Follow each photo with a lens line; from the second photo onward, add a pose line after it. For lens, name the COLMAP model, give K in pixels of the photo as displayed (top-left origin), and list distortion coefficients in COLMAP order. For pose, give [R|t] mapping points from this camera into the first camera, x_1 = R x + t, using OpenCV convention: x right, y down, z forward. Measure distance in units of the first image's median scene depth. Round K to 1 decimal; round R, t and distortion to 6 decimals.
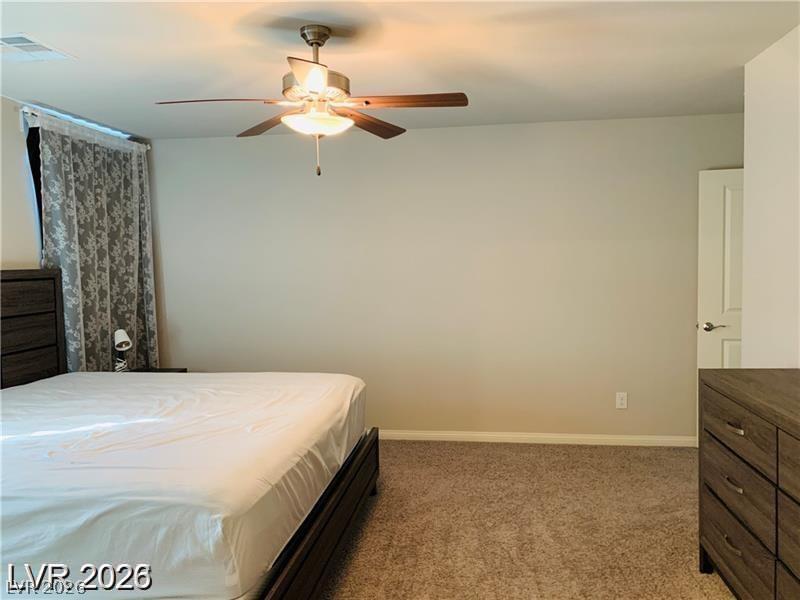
lens RADIAL K [[618.1, 0, 400.0], [0, 618.1, 300.0], [0, 0, 1]] dist [0.008040, 0.001482]
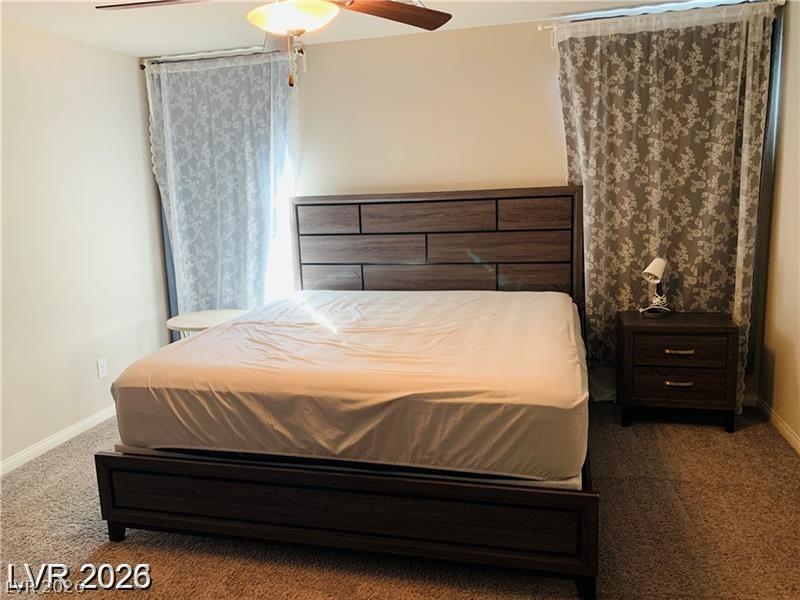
lens RADIAL K [[618.1, 0, 400.0], [0, 618.1, 300.0], [0, 0, 1]] dist [0.008040, 0.001482]
pose [[-0.114696, 0.197488, -0.973572, 0.468765], [-0.020931, 0.979342, 0.201124, -0.064860], [0.993180, 0.043446, -0.108193, 0.840767]]
